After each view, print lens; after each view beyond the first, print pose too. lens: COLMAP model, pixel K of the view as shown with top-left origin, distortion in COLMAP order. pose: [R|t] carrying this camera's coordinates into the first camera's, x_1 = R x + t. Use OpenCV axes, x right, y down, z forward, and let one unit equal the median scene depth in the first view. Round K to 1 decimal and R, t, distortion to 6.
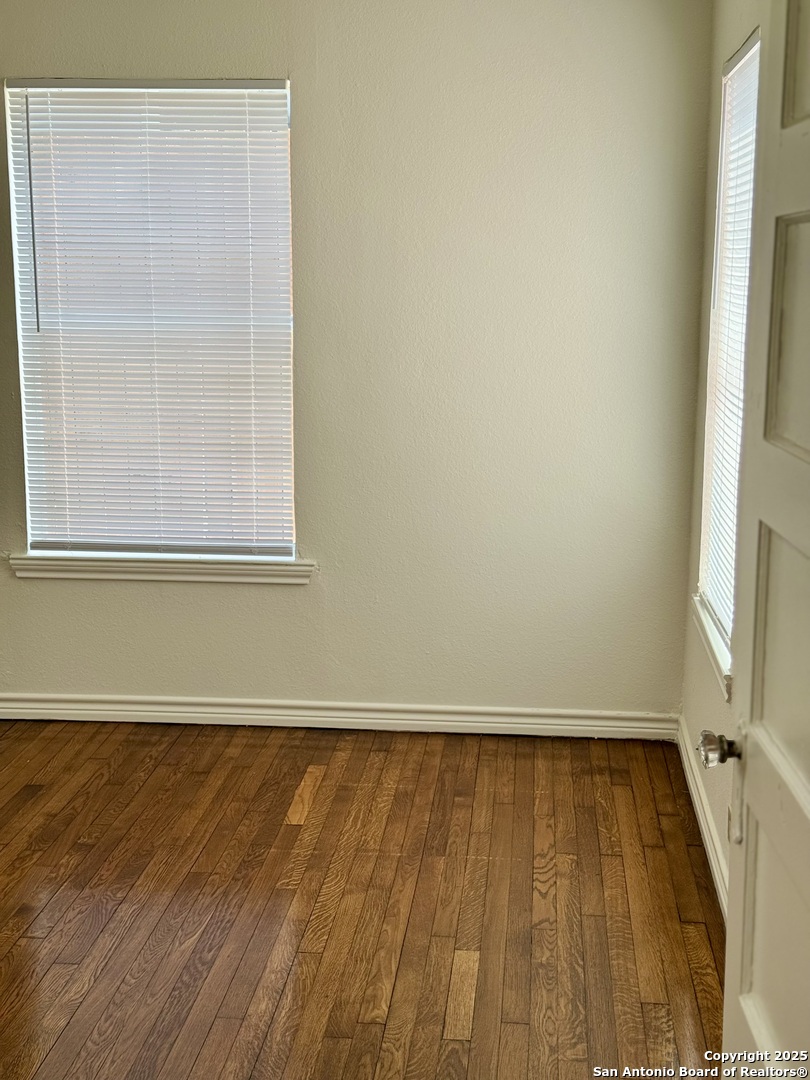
lens RADIAL K [[1507.1, 0, 405.0], [0, 1507.1, 540.0], [0, 0, 1]] dist [0.112265, 0.199309]
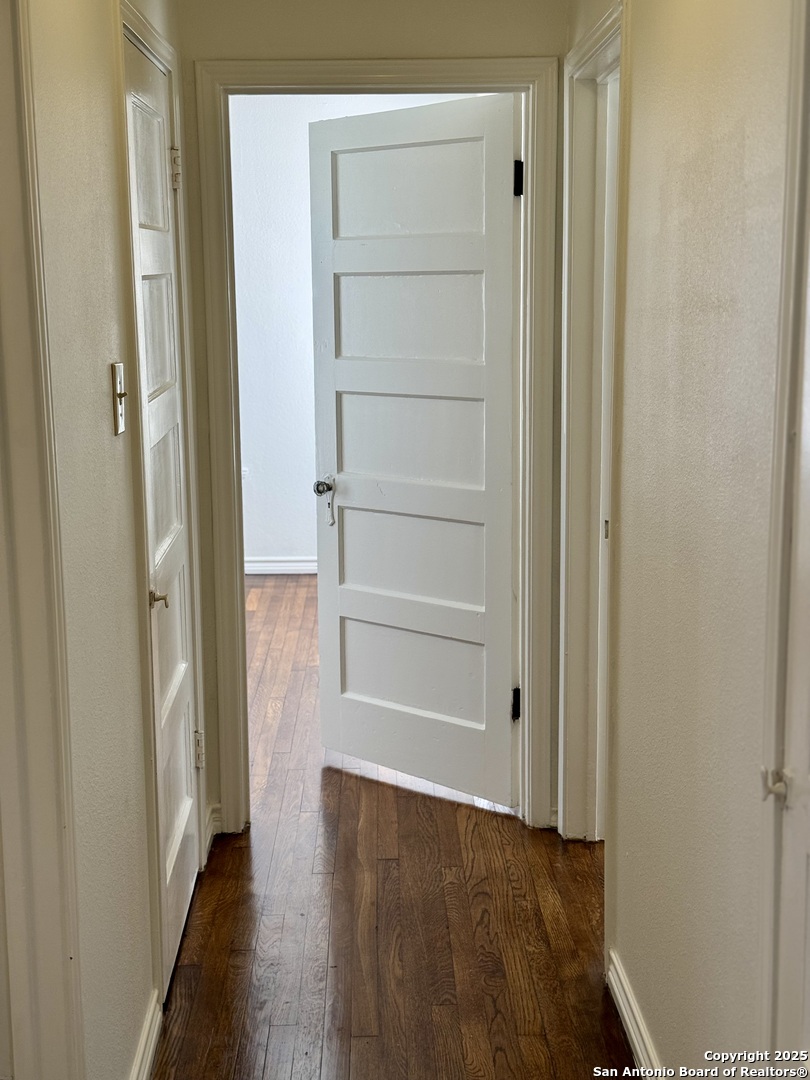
lens RADIAL K [[1507.1, 0, 405.0], [0, 1507.1, 540.0], [0, 0, 1]] dist [0.112265, 0.199309]
pose [[0.993401, -0.033363, 0.109732, -0.082016], [0.033461, 0.999440, 0.000955, 0.108811], [-0.109703, 0.002723, 0.993961, -0.703588]]
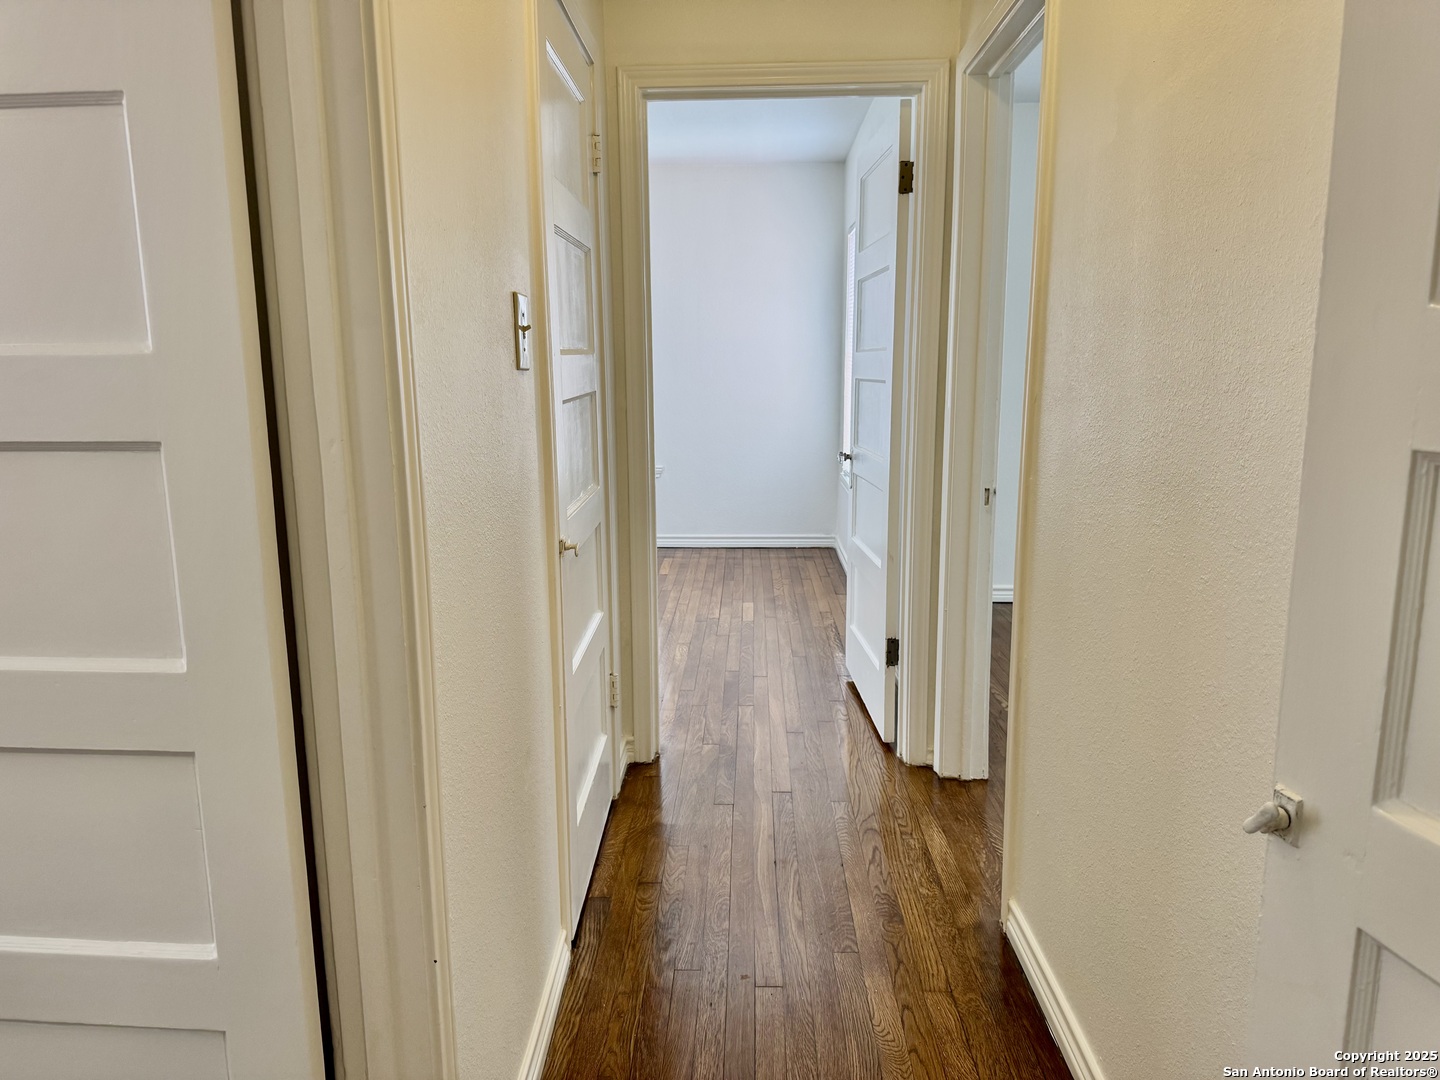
lens RADIAL K [[988.6, 0, 699.8], [0, 988.6, 533.7], [0, 0, 1]] dist [0.074742, -0.133653]
pose [[0.998908, -0.022706, 0.040831, -0.076177], [0.022895, 0.999729, -0.004179, 0.131674], [-0.040725, 0.005109, 0.999157, -0.438268]]
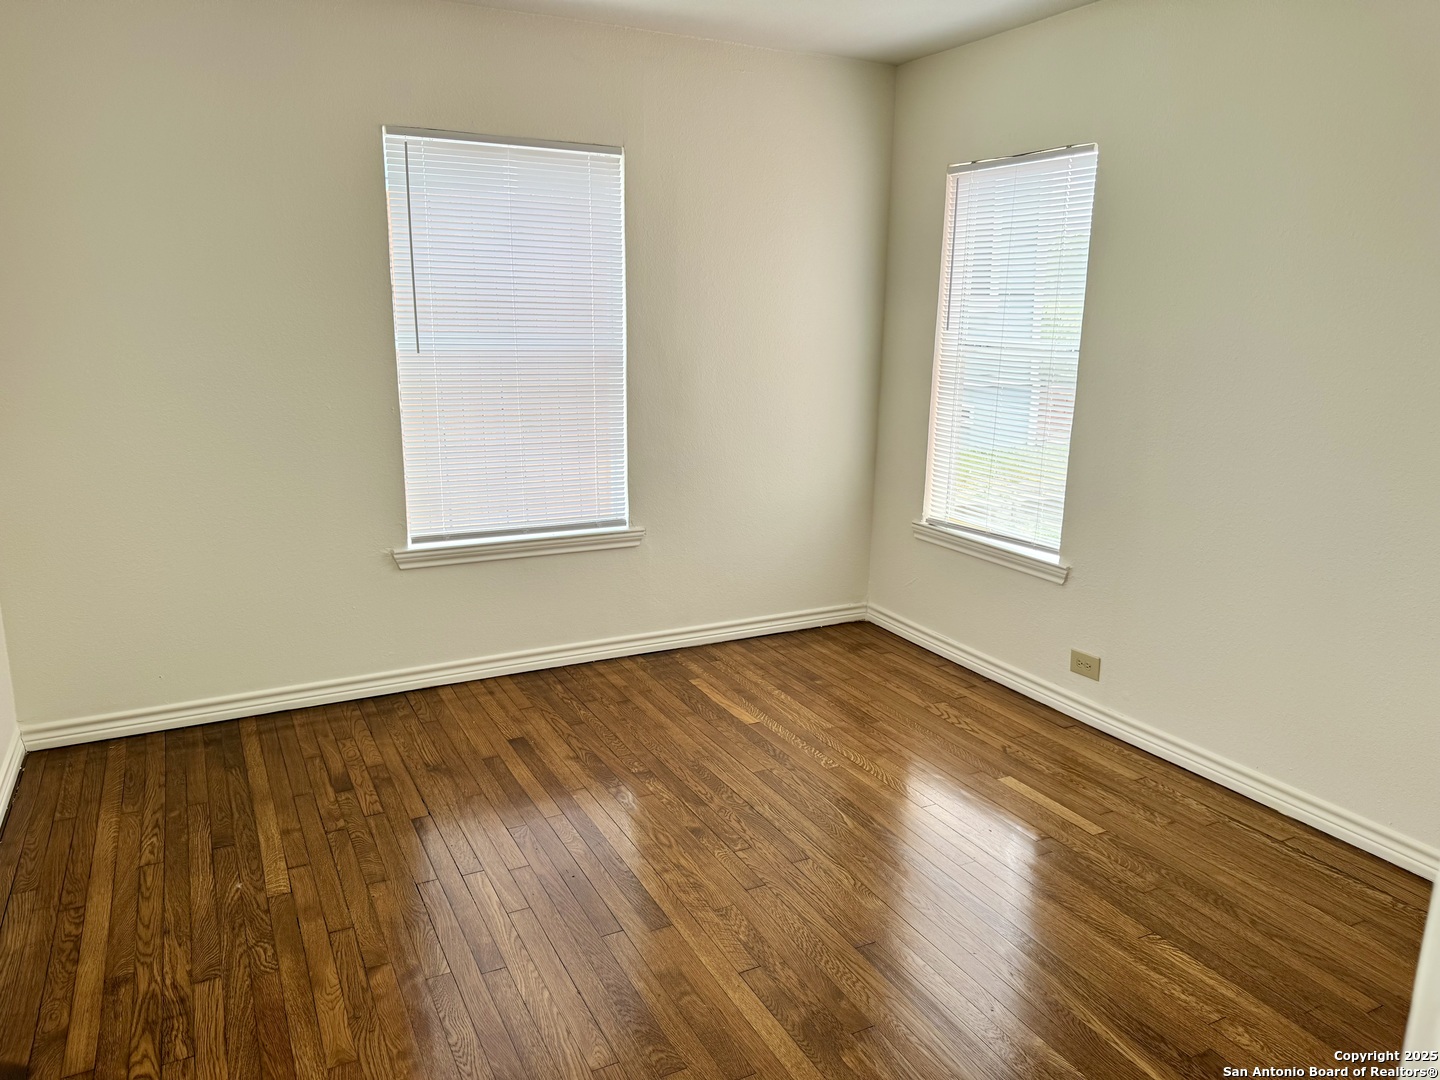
lens RADIAL K [[1018.9, 0, 740.0], [0, 1018.9, 537.2], [0, 0, 1]] dist [0.149671, -0.158666]
pose [[0.833273, -0.112655, 0.541262, -0.539091], [0.083450, 0.993431, 0.078297, -0.045754], [-0.546527, -0.020074, 0.837201, 0.245513]]
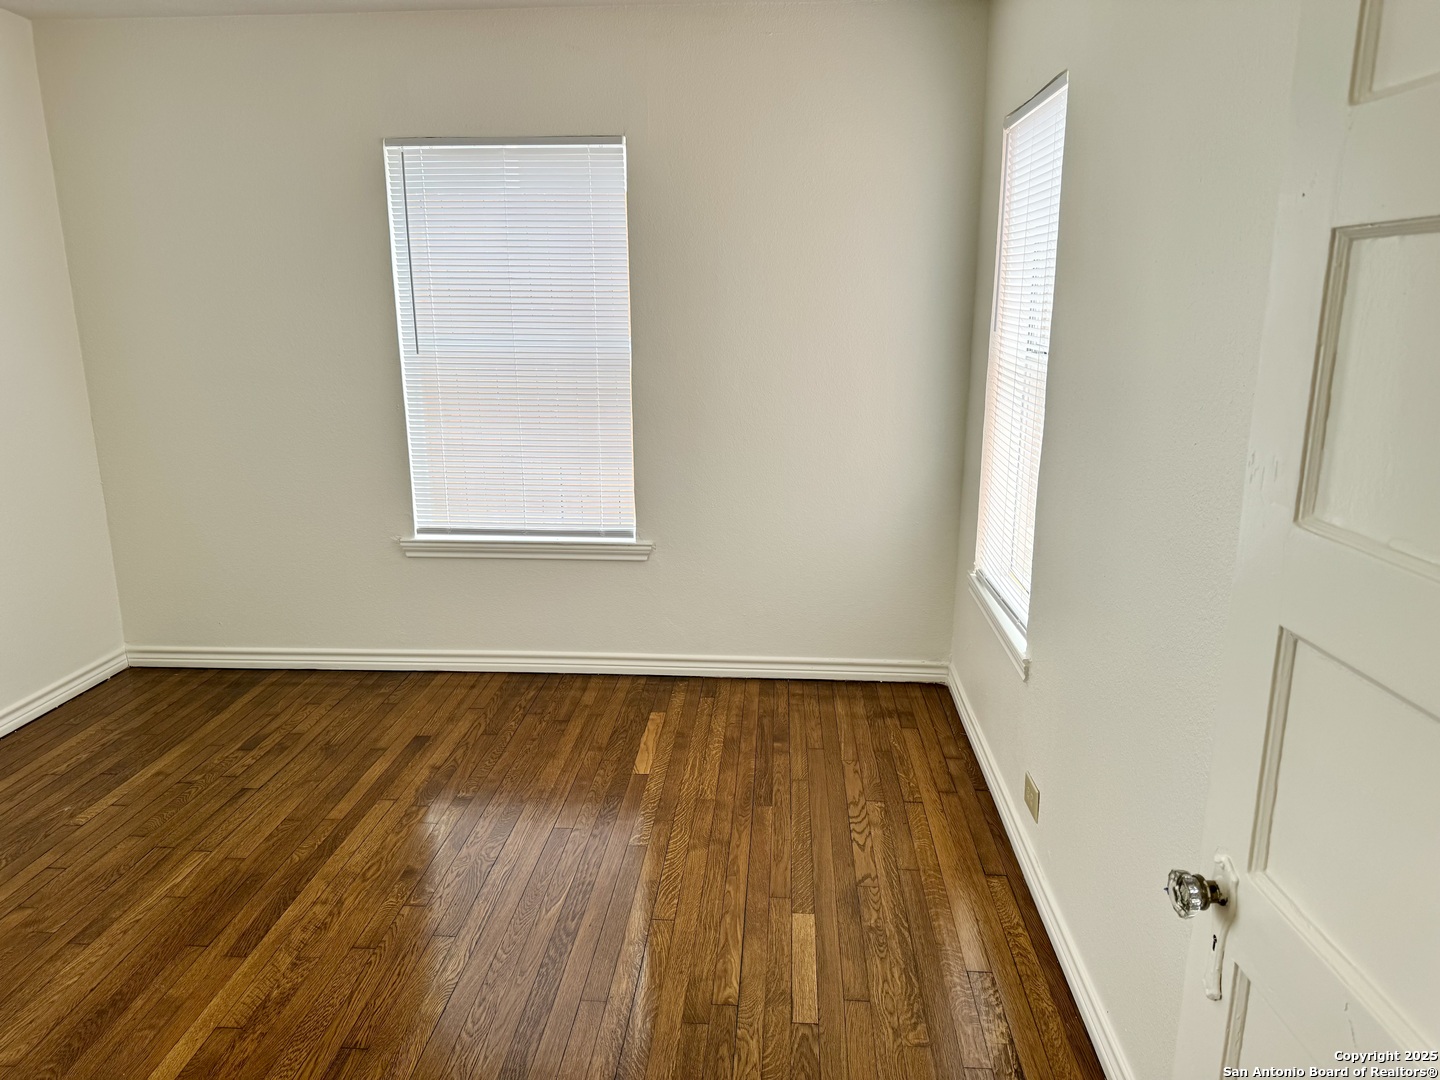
lens RADIAL K [[1012.1, 0, 719.3], [0, 1012.1, 540.0], [0, 0, 1]] dist [0.112958, -0.132950]
pose [[0.999661, -0.012329, 0.022926, -0.027568], [0.010993, 0.998283, 0.057527, -0.038907], [-0.023596, -0.057255, 0.998081, 0.207253]]
